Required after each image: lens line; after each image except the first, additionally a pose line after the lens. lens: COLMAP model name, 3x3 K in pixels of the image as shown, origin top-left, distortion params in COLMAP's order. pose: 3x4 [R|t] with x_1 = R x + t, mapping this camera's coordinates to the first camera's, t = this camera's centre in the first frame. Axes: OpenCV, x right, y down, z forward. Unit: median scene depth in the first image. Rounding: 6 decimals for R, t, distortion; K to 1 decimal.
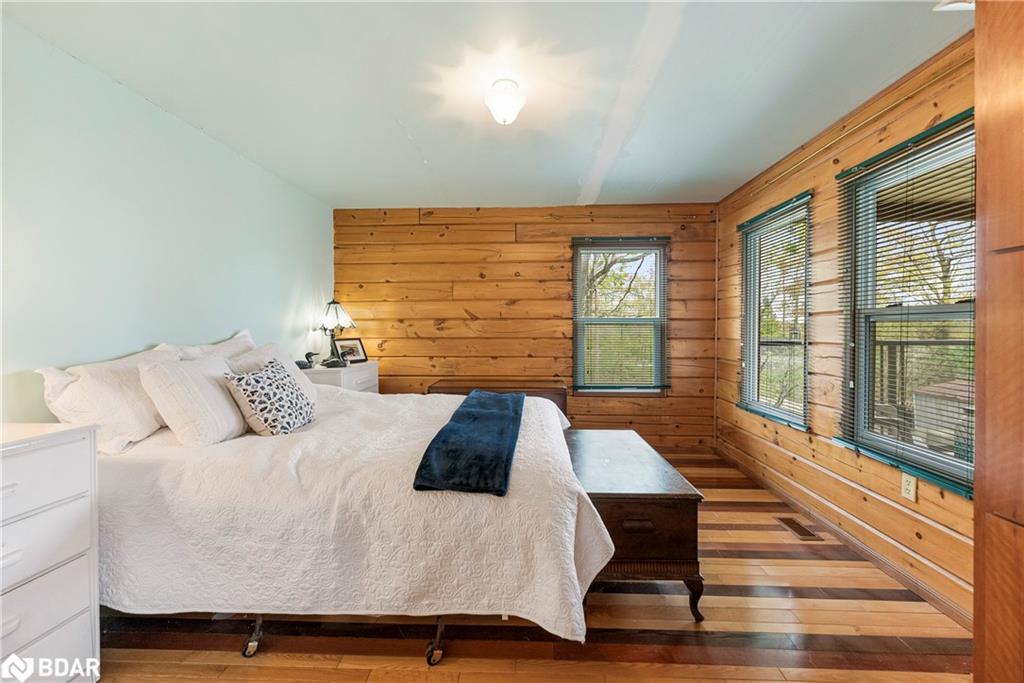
lens RADIAL K [[419.2, 0, 515.4], [0, 419.2, 333.6], [0, 0, 1]] dist [0.003604, -0.000337]
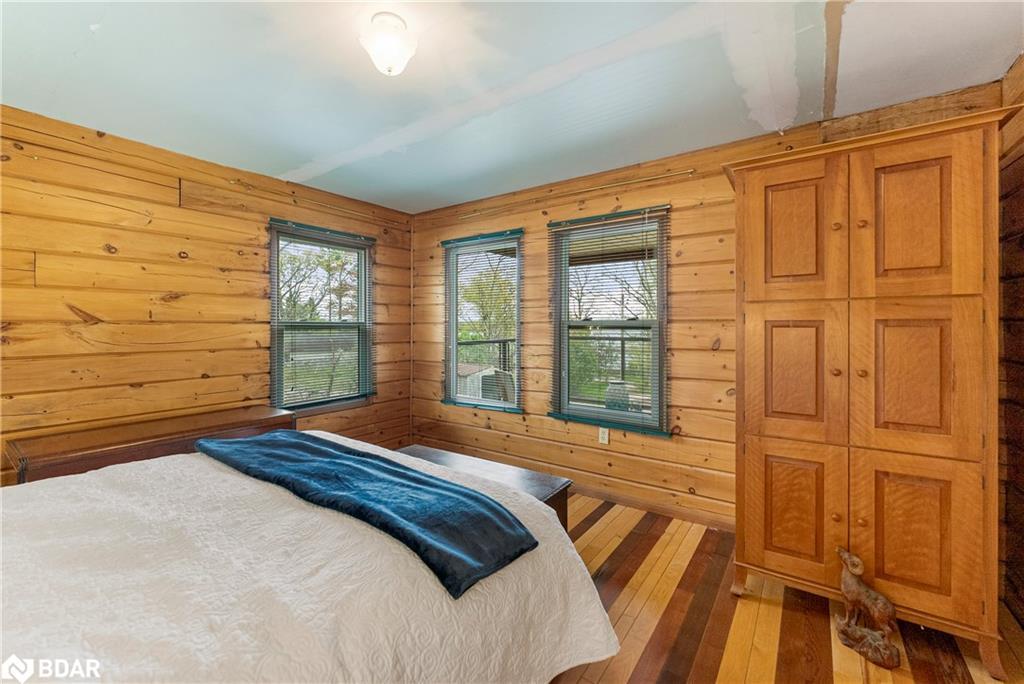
lens RADIAL K [[419.2, 0, 513.0], [0, 419.2, 327.5], [0, 0, 1]] dist [0.003604, -0.000337]
pose [[0.547055, -0.004420, 0.837085, -0.269428], [0.011862, 0.999927, -0.002472, -0.019238], [-0.837013, 0.011282, 0.547067, 0.202541]]
